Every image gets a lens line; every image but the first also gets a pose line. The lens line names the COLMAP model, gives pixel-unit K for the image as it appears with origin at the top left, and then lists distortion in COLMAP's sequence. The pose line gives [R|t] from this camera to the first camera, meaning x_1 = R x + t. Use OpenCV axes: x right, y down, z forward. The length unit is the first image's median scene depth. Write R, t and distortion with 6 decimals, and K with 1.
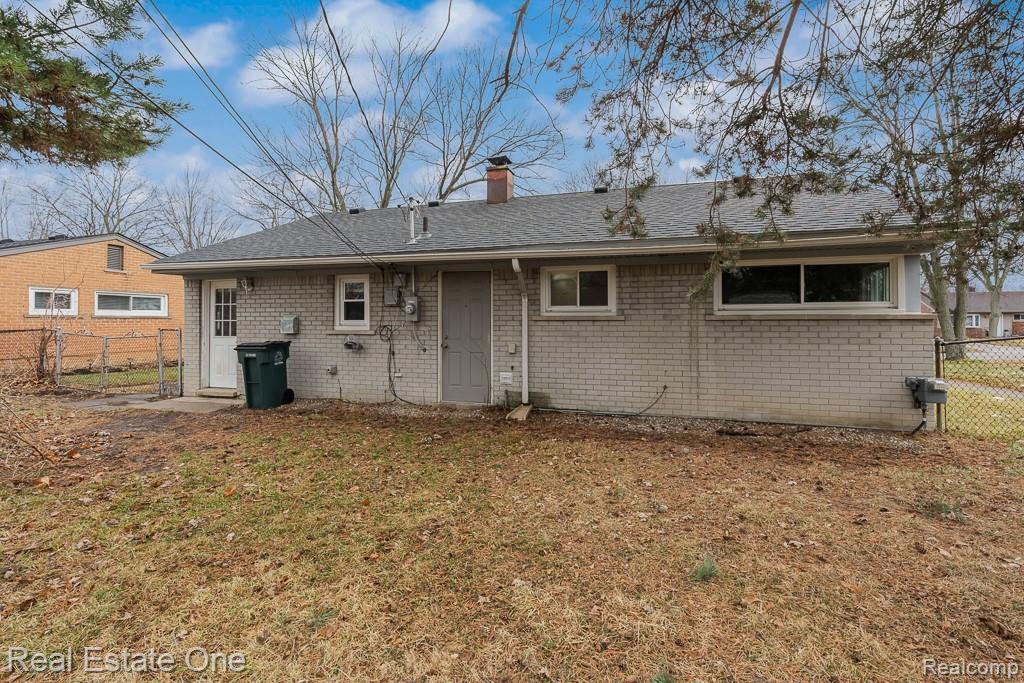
lens RADIAL K [[459.9, 0, 512.0], [0, 459.9, 320.4], [0, 0, 1]] dist [-0.000547, -0.000020]
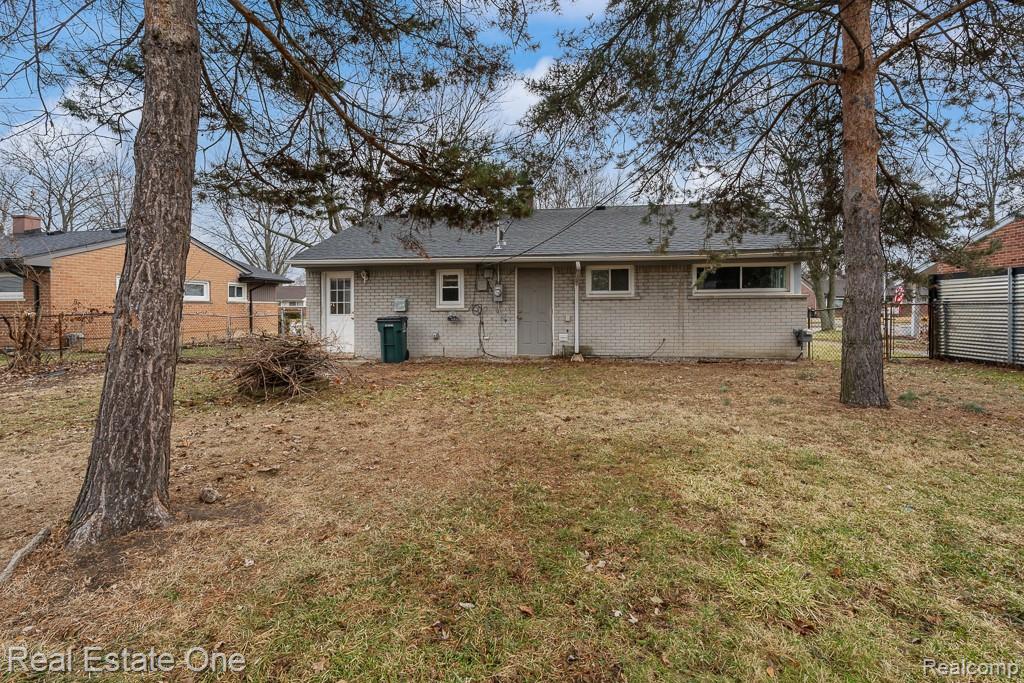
lens RADIAL K [[459.9, 0, 512.0], [0, 459.9, 320.4], [0, 0, 1]] dist [-0.000547, -0.000020]
pose [[0.987554, -0.012432, 0.156787, -0.434601], [0.007384, 0.999437, 0.032739, 0.016158], [-0.157106, -0.031173, 0.987090, -0.510603]]
